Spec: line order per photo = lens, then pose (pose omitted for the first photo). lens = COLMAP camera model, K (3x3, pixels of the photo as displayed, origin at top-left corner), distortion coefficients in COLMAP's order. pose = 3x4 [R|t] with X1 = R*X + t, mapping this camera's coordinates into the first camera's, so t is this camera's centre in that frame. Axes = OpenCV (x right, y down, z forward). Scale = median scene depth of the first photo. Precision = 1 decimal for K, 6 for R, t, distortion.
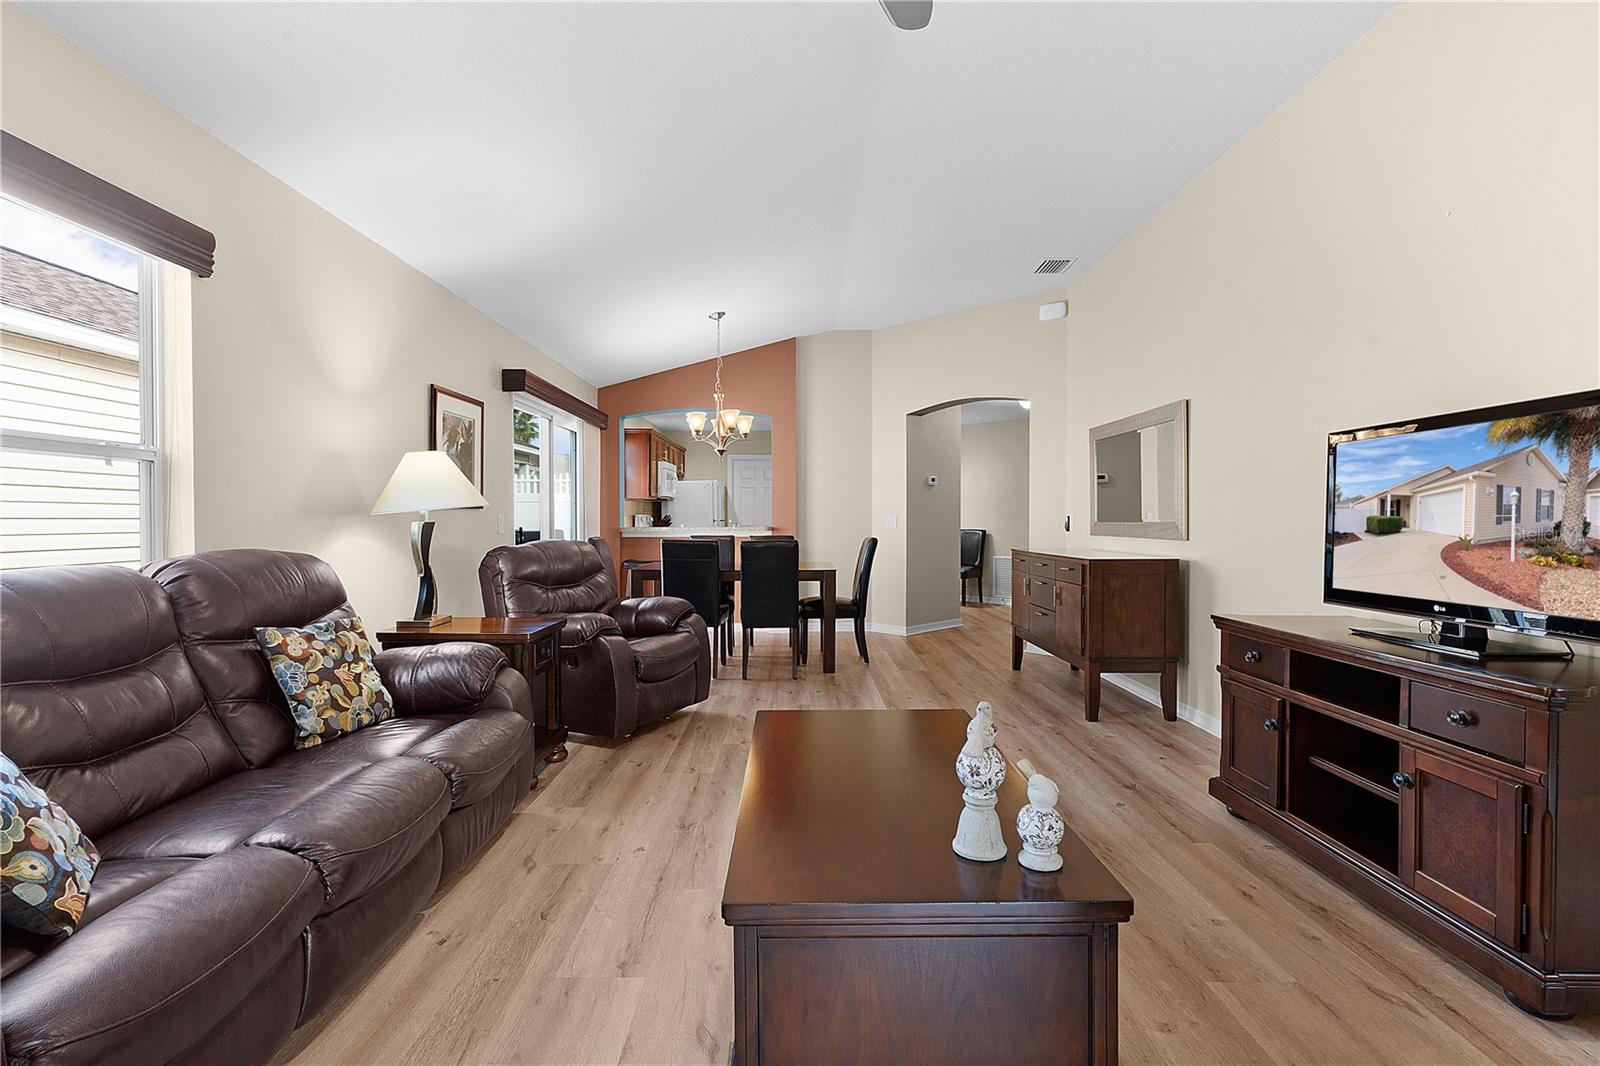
lens RADIAL K [[773.4, 0, 788.5], [0, 773.4, 529.5], [0, 0, 1]] dist [0.003994, 0.000923]
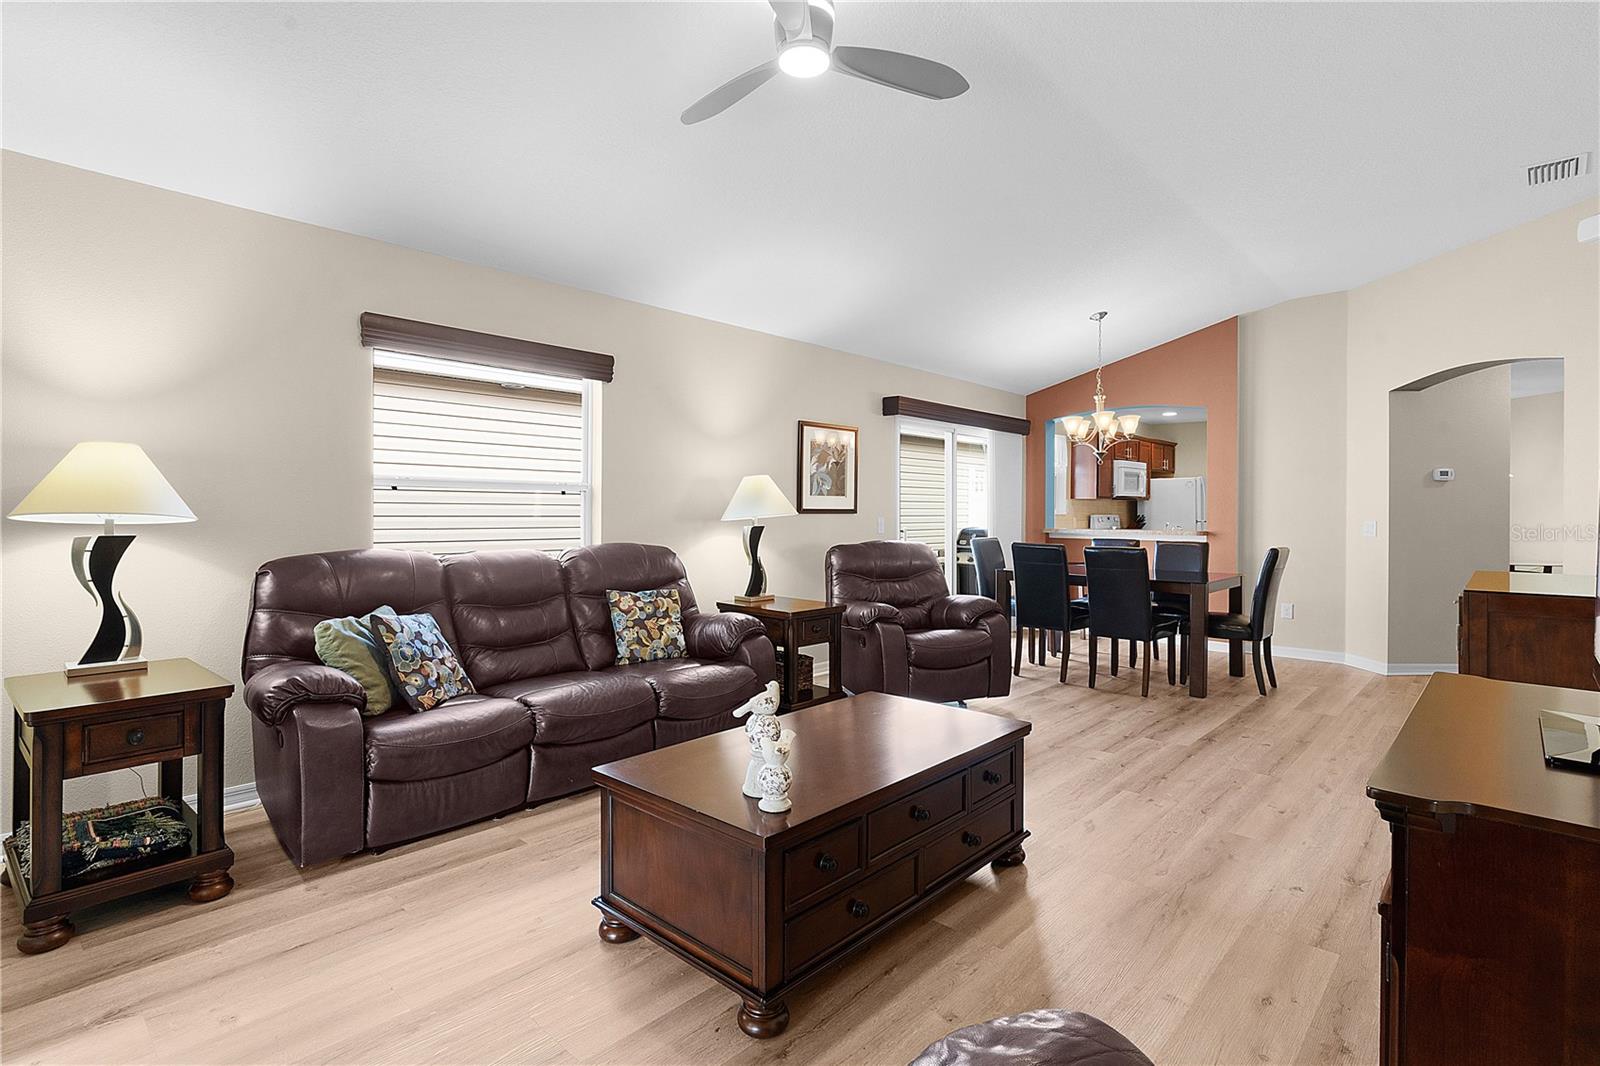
lens RADIAL K [[773.4, 0, 786.3], [0, 773.4, 522.6], [0, 0, 1]] dist [0.003994, 0.000923]
pose [[0.729151, 0.016417, -0.684155, 0.699123], [-0.015438, 0.999852, 0.007540, -0.036948], [0.684178, 0.005064, 0.729297, 0.031759]]
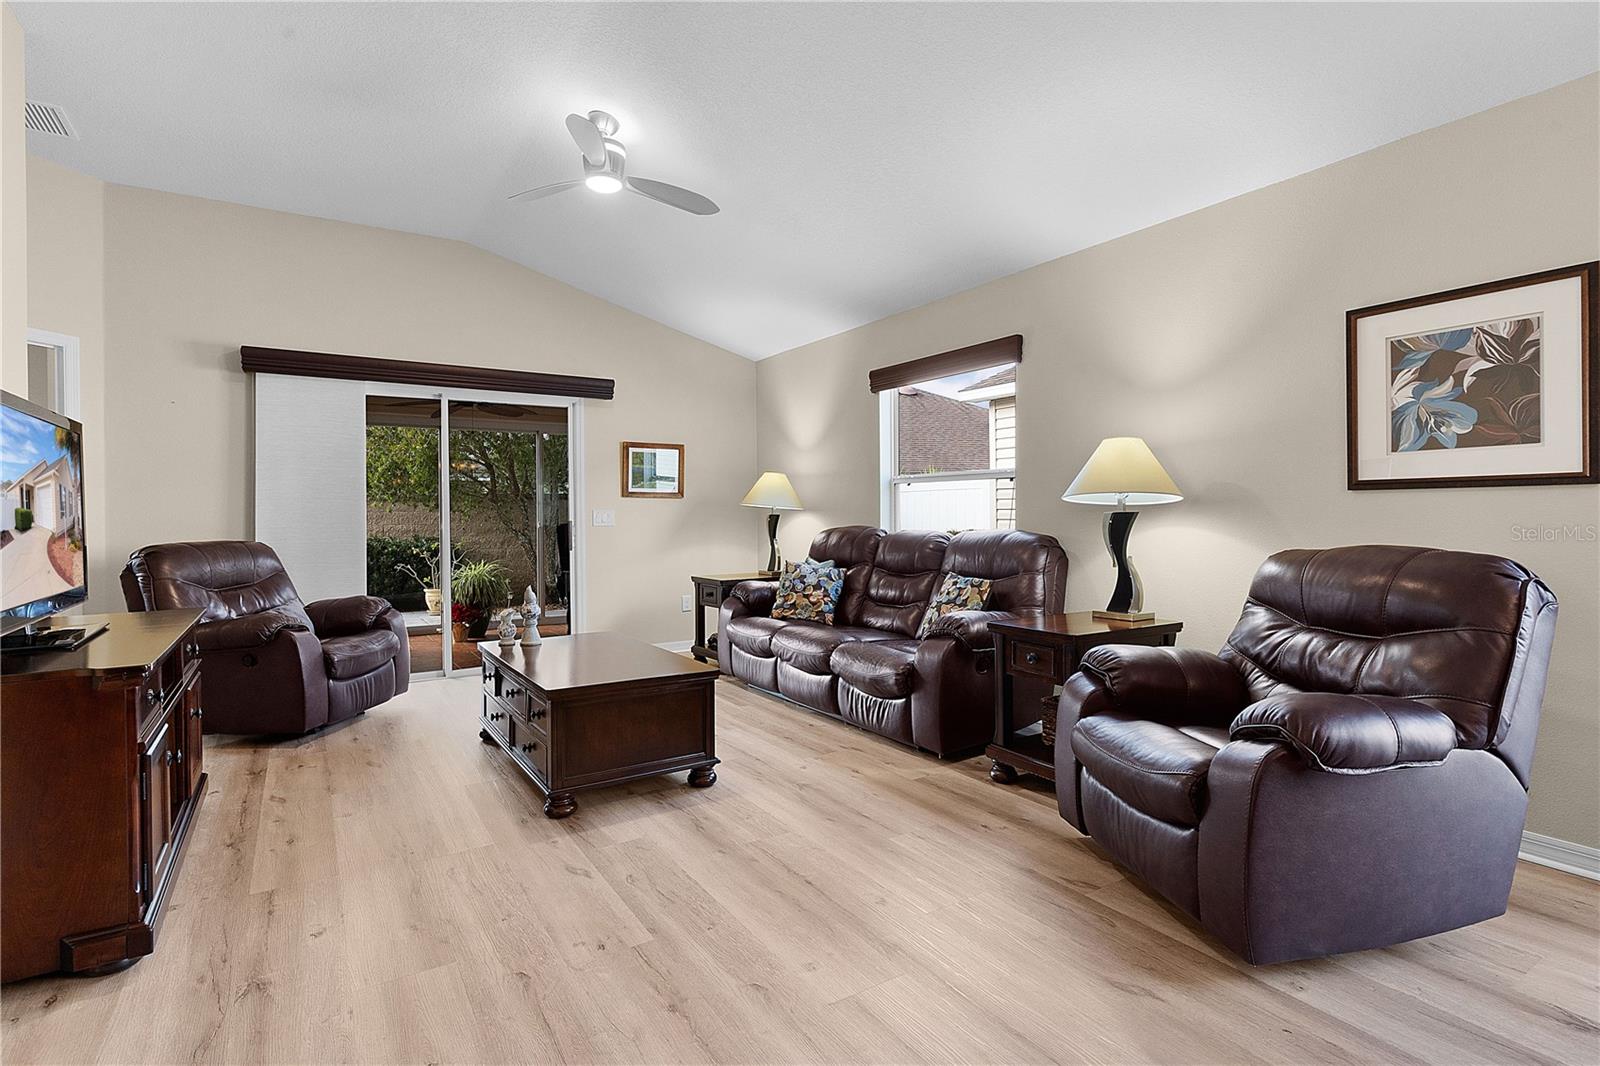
lens RADIAL K [[773.4, 0, 801.8], [0, 773.4, 517.9], [0, 0, 1]] dist [0.003994, 0.000923]
pose [[-0.835286, 0.007291, -0.549768, 0.527703], [-0.001628, 0.999875, 0.015734, -0.021794], [0.549814, 0.014037, -0.835169, 2.123791]]
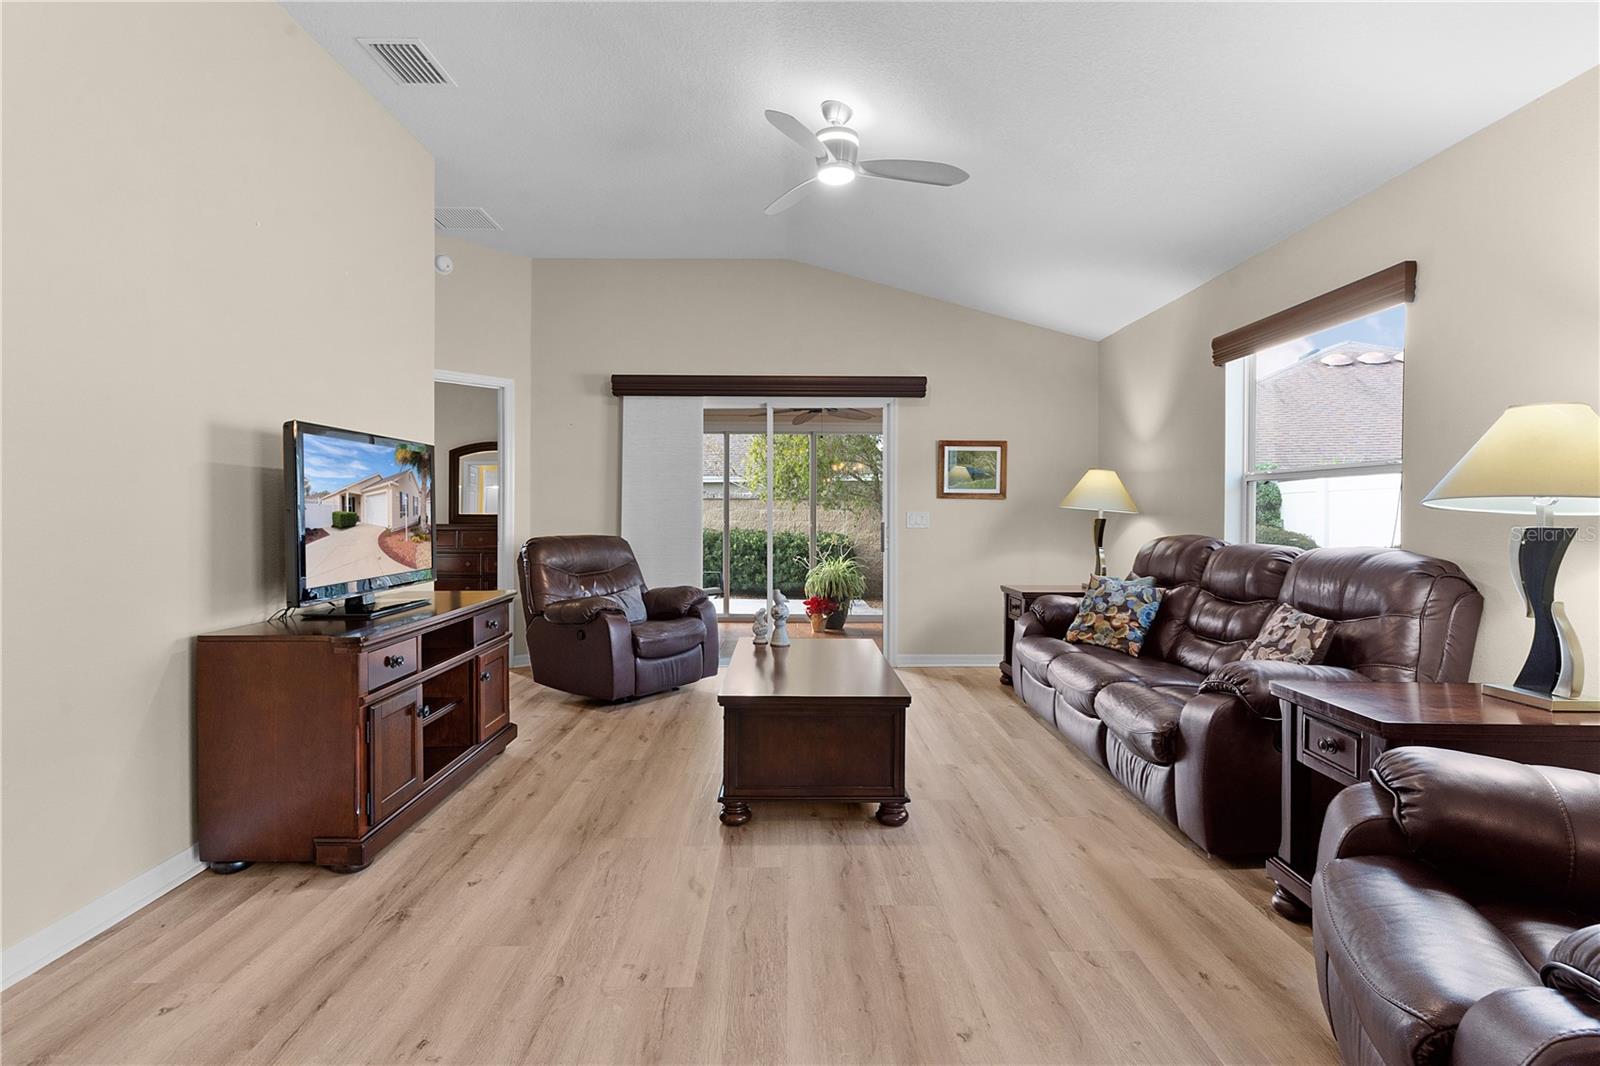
lens RADIAL K [[773.4, 0, 799.1], [0, 773.4, 518.1], [0, 0, 1]] dist [0.003994, 0.000923]
pose [[-0.999748, -0.004793, -0.021924, 0.142049], [-0.005242, 0.999777, 0.020475, -0.033926], [0.021821, 0.020584, -0.999550, 2.106028]]
